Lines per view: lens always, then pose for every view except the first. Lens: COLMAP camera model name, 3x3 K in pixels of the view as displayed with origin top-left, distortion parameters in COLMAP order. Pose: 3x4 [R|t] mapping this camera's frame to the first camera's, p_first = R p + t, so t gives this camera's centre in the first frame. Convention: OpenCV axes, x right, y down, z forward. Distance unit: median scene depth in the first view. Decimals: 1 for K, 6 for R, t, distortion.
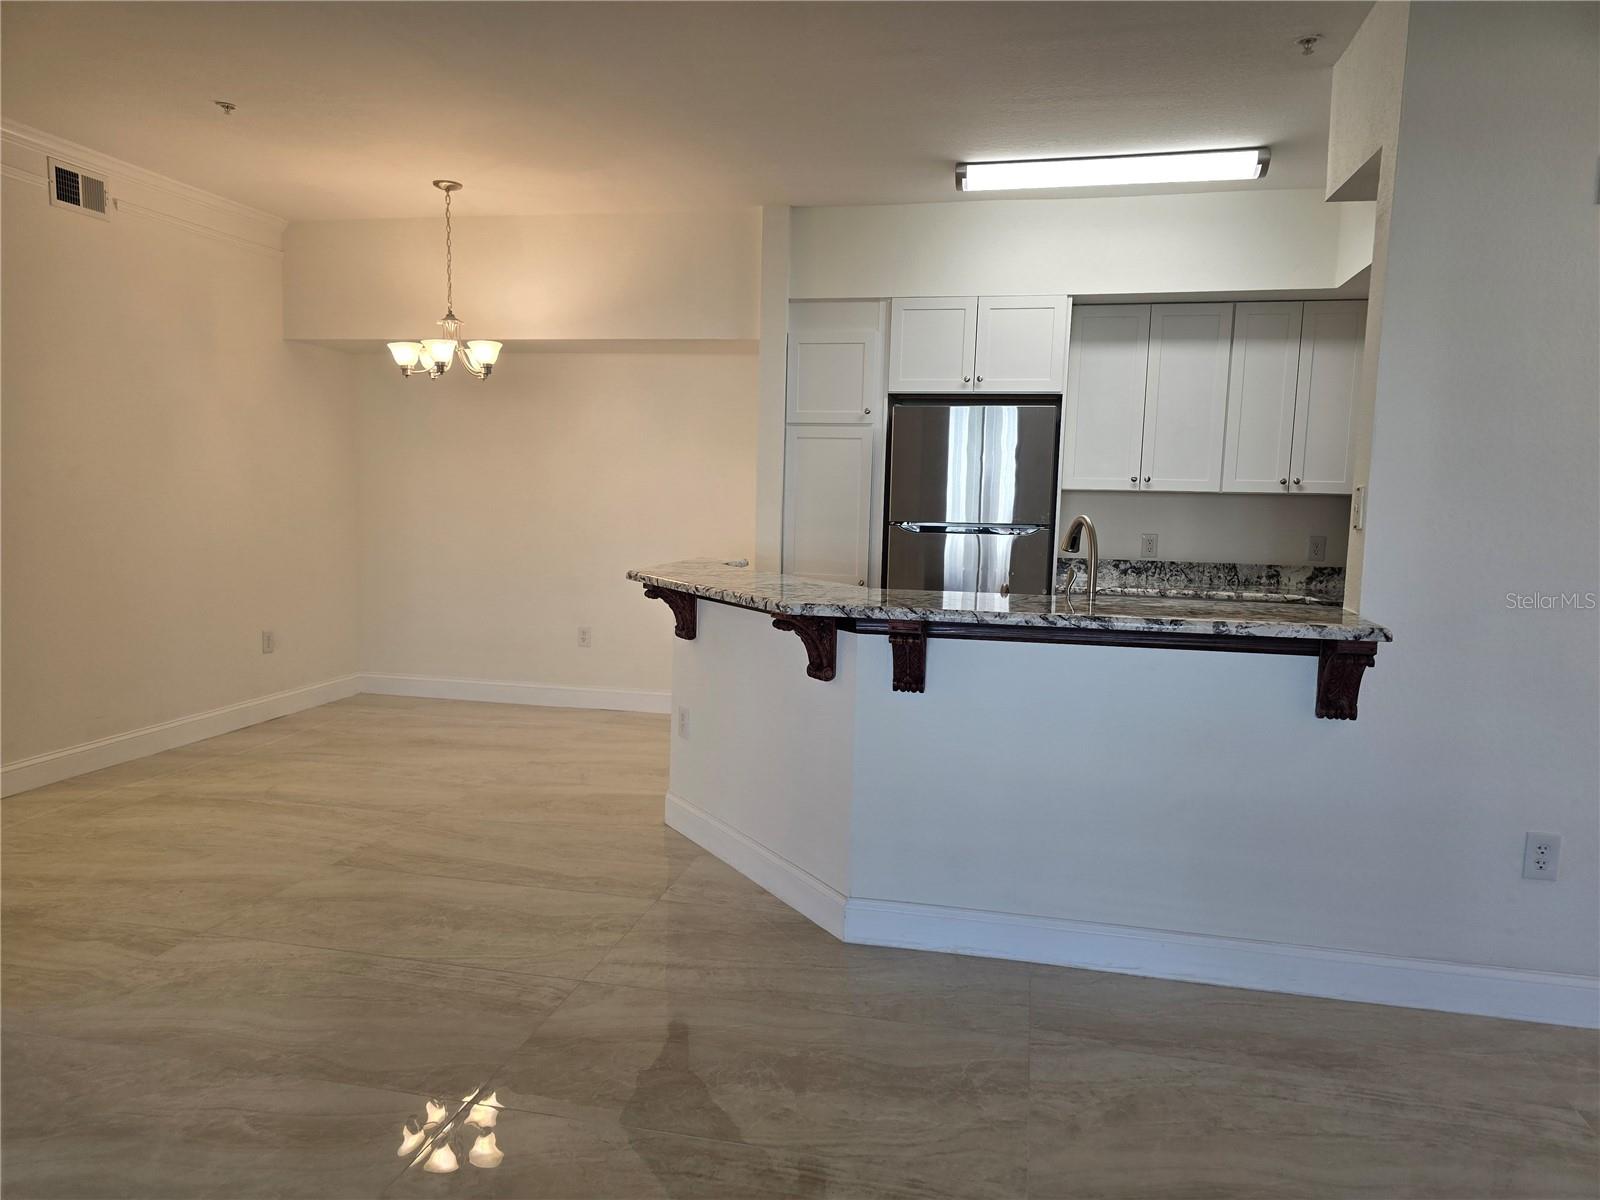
lens RADIAL K [[1082.2, 0, 804.6], [0, 1082.2, 605.5], [0, 0, 1]] dist [0.064728, -0.055076]
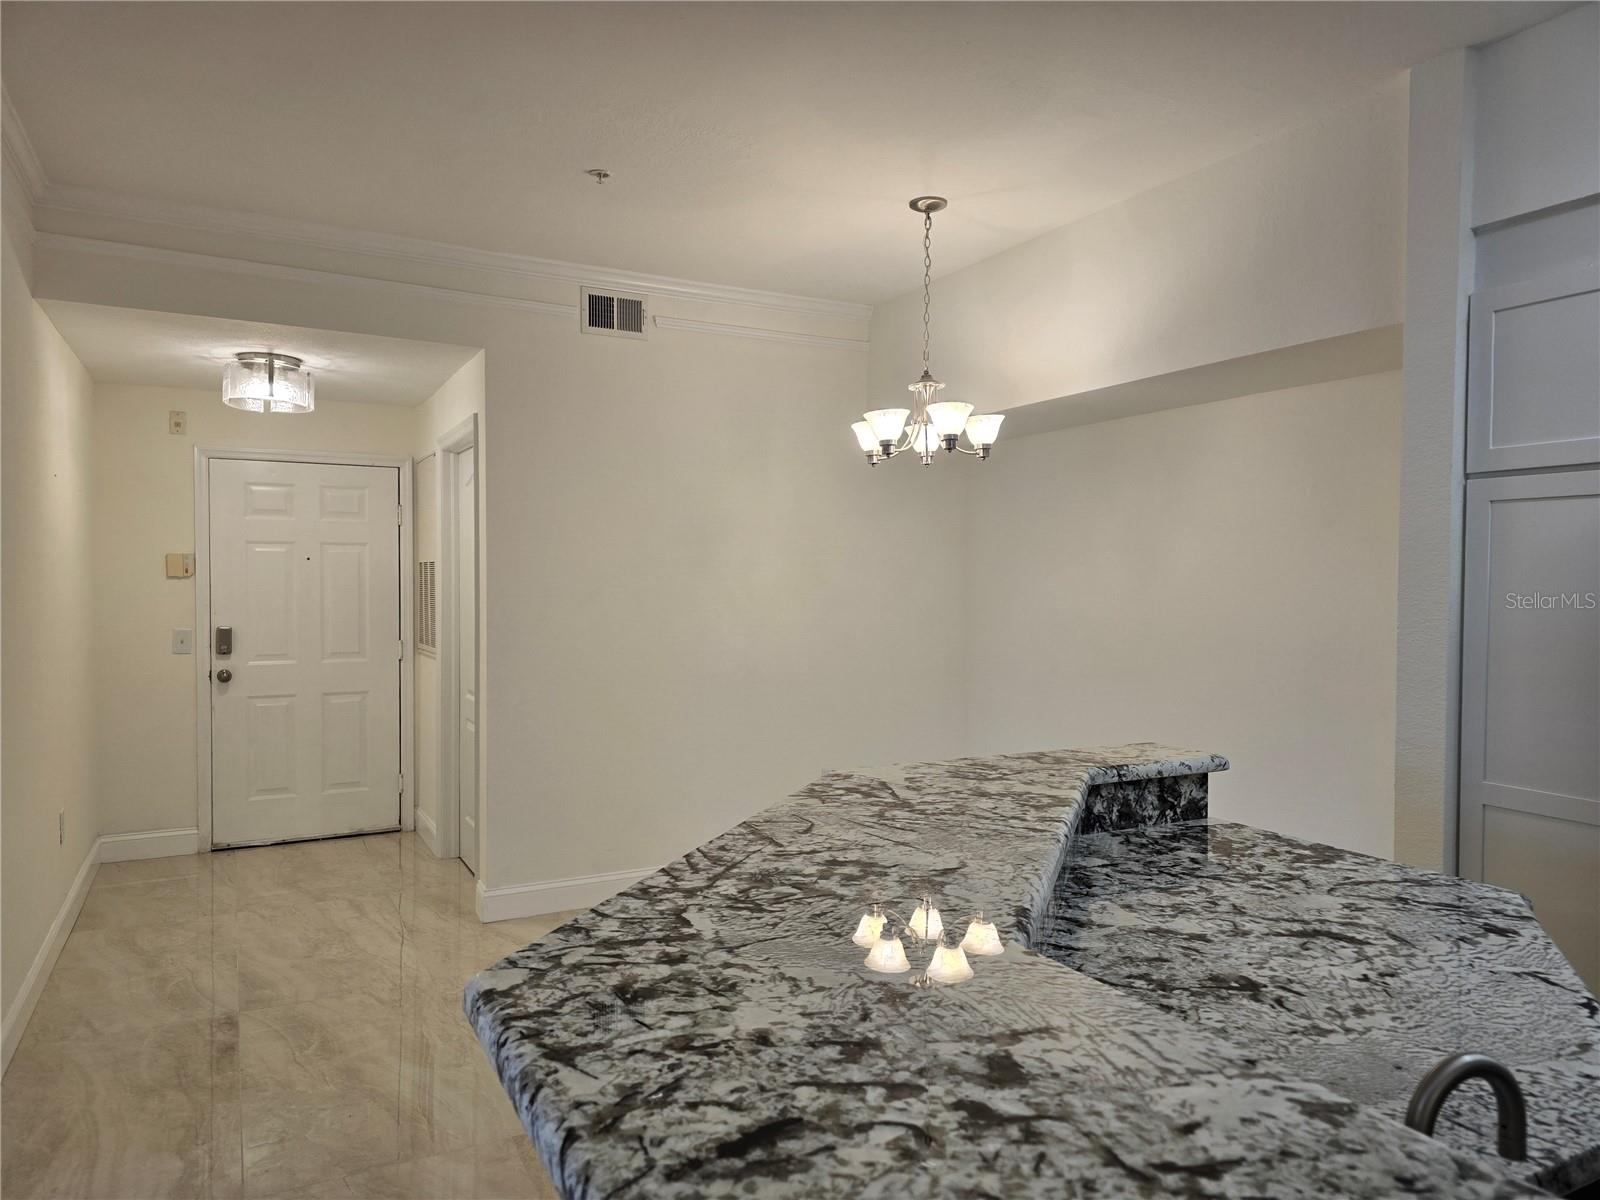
lens RADIAL K [[1082.2, 0, 804.6], [0, 1082.2, 605.5], [0, 0, 1]] dist [0.064728, -0.055076]
pose [[0.641637, -0.002689, -0.767004, 0.183130], [-0.071061, 0.995484, -0.062936, -0.059020], [0.763710, 0.094887, 0.638548, 0.478078]]
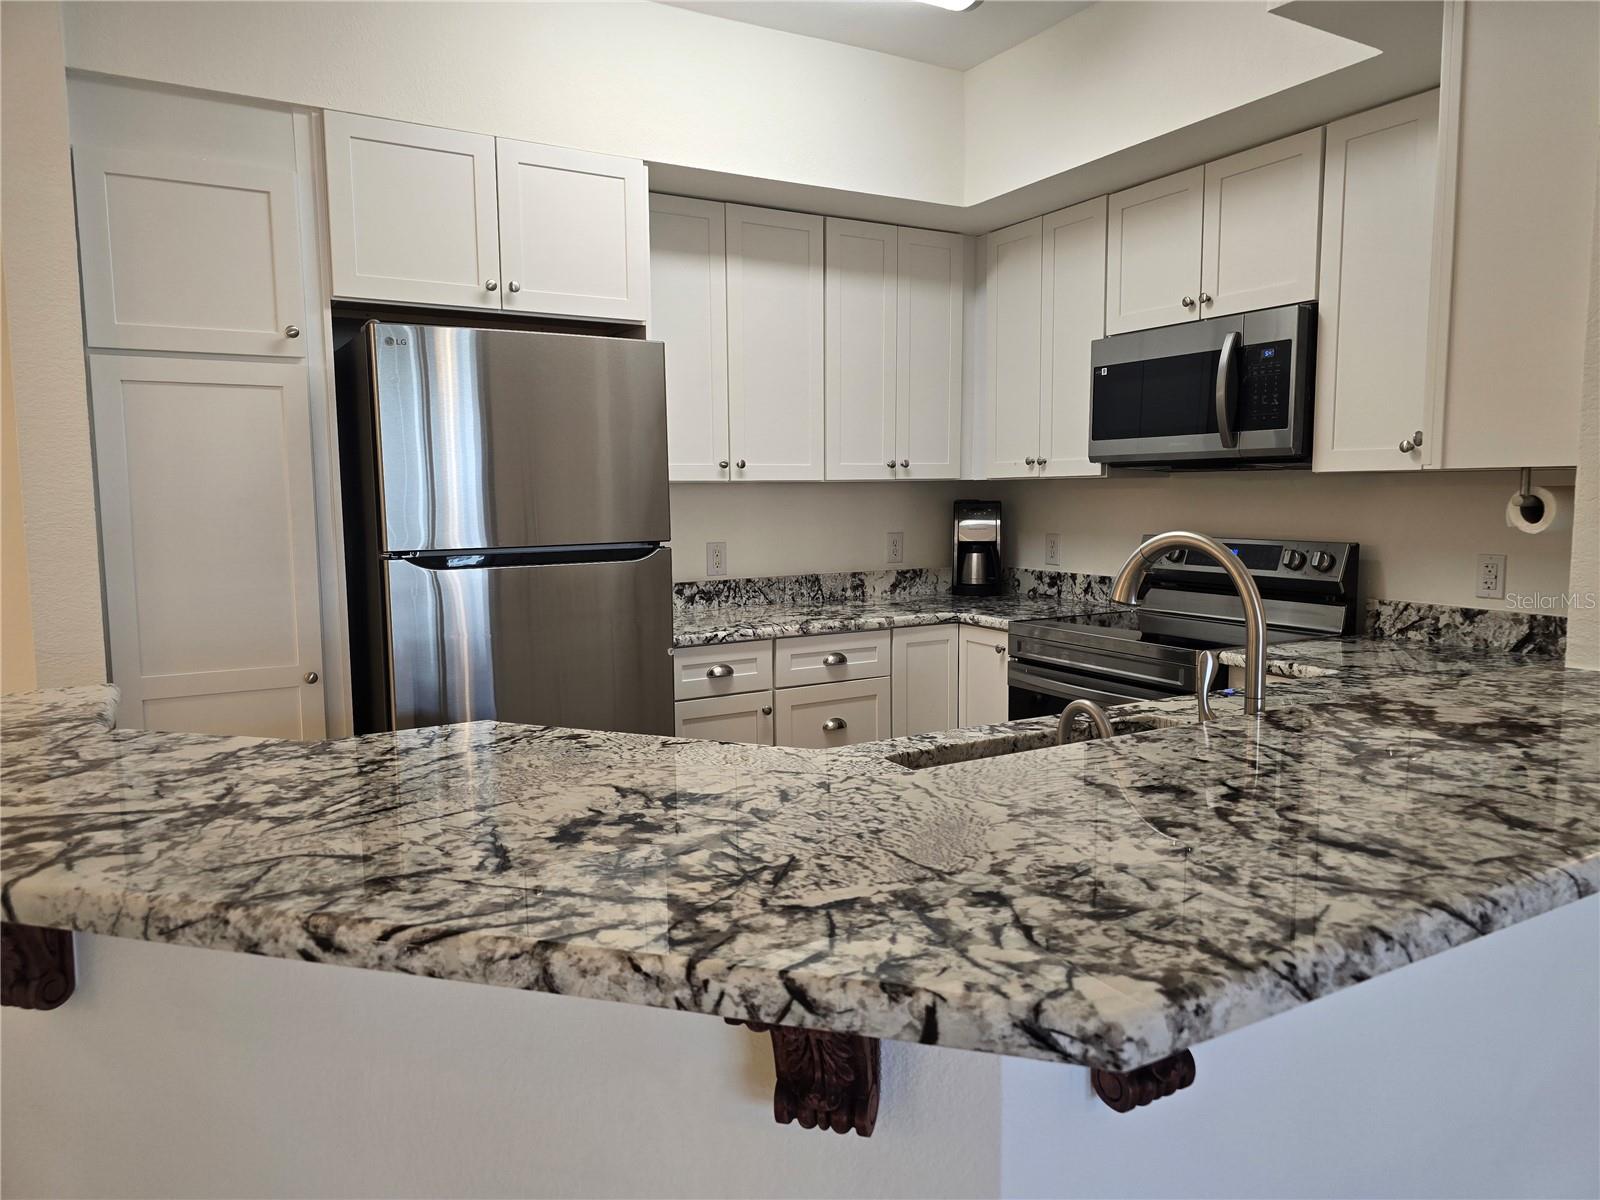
lens RADIAL K [[1074.1, 0, 809.7], [0, 1074.1, 592.9], [0, 0, 1]] dist [0.062372, -0.054192]
pose [[0.734646, -0.097092, 0.671467, -0.116494], [0.098047, 0.994511, 0.036531, -0.057701], [-0.671328, 0.038998, 0.740133, 0.493759]]
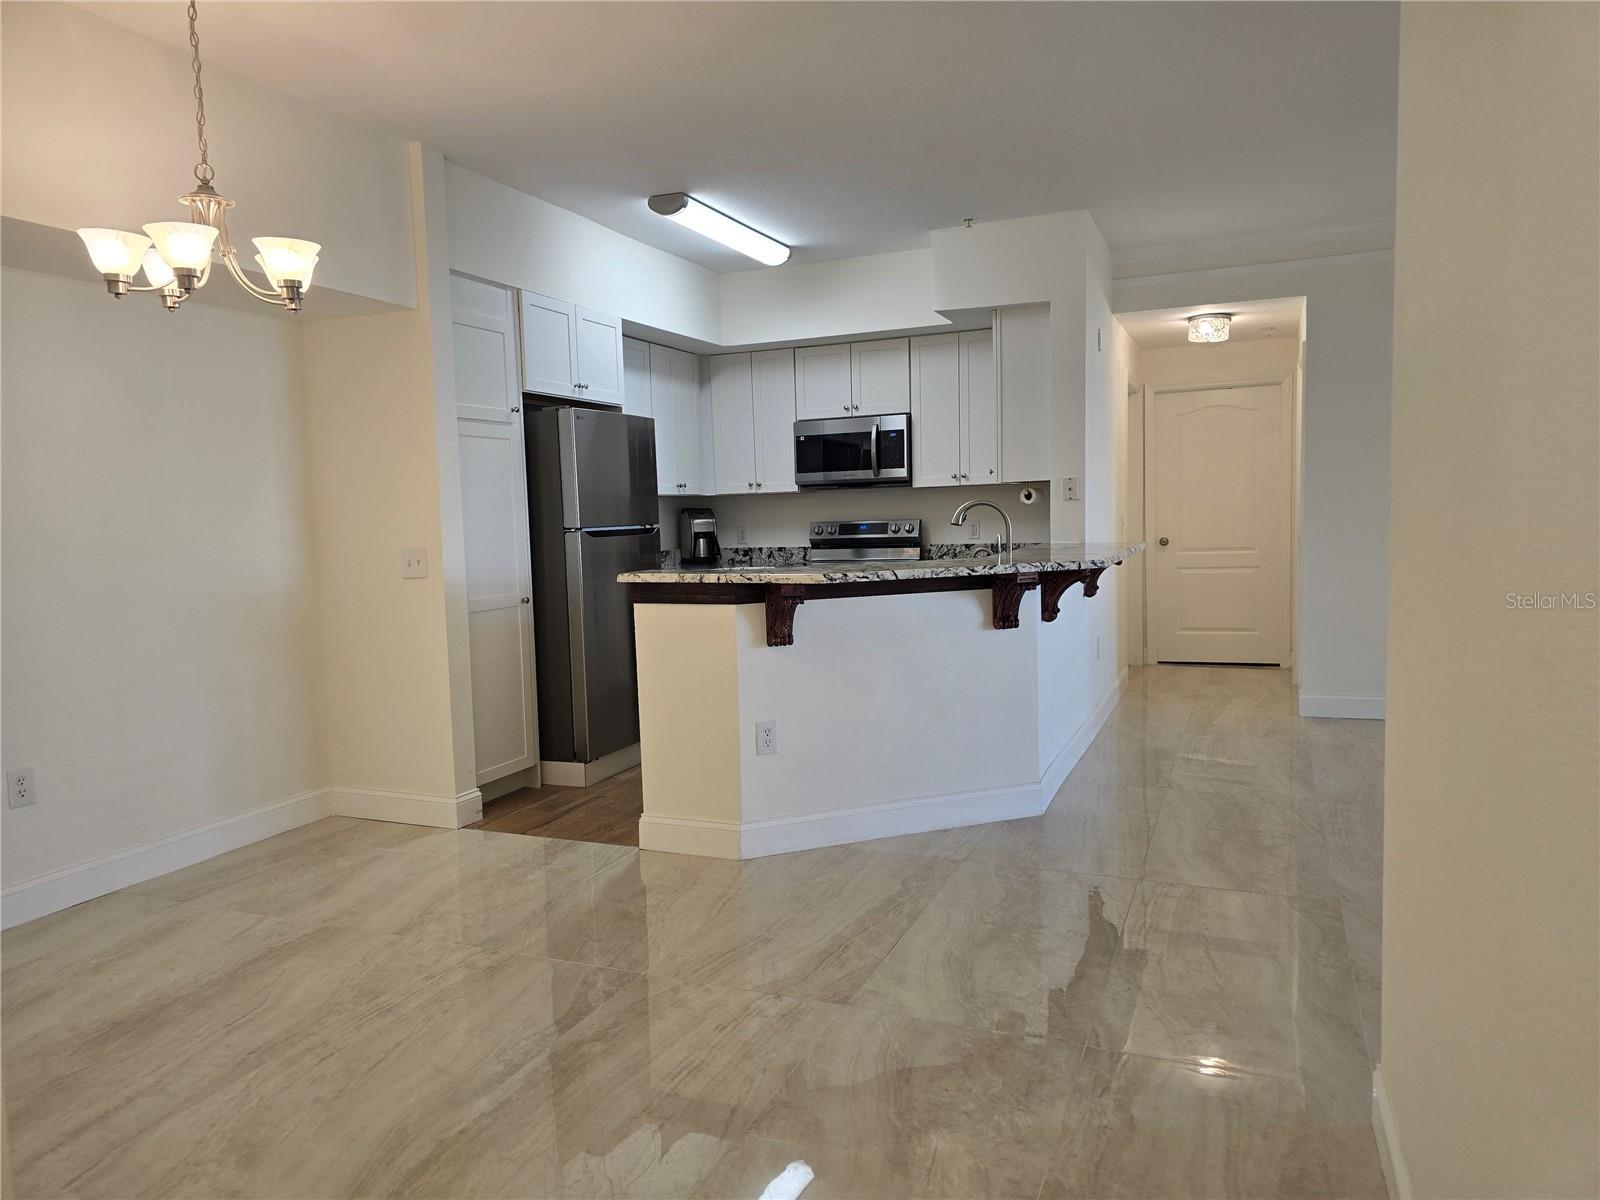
lens RADIAL K [[1082.2, 0, 804.6], [0, 1082.2, 605.5], [0, 0, 1]] dist [0.064728, -0.055076]
pose [[0.165809, -0.114904, 0.979441, -0.830971], [0.136954, 0.986247, 0.092518, -0.072207], [-0.976602, 0.118797, 0.179266, 0.643823]]
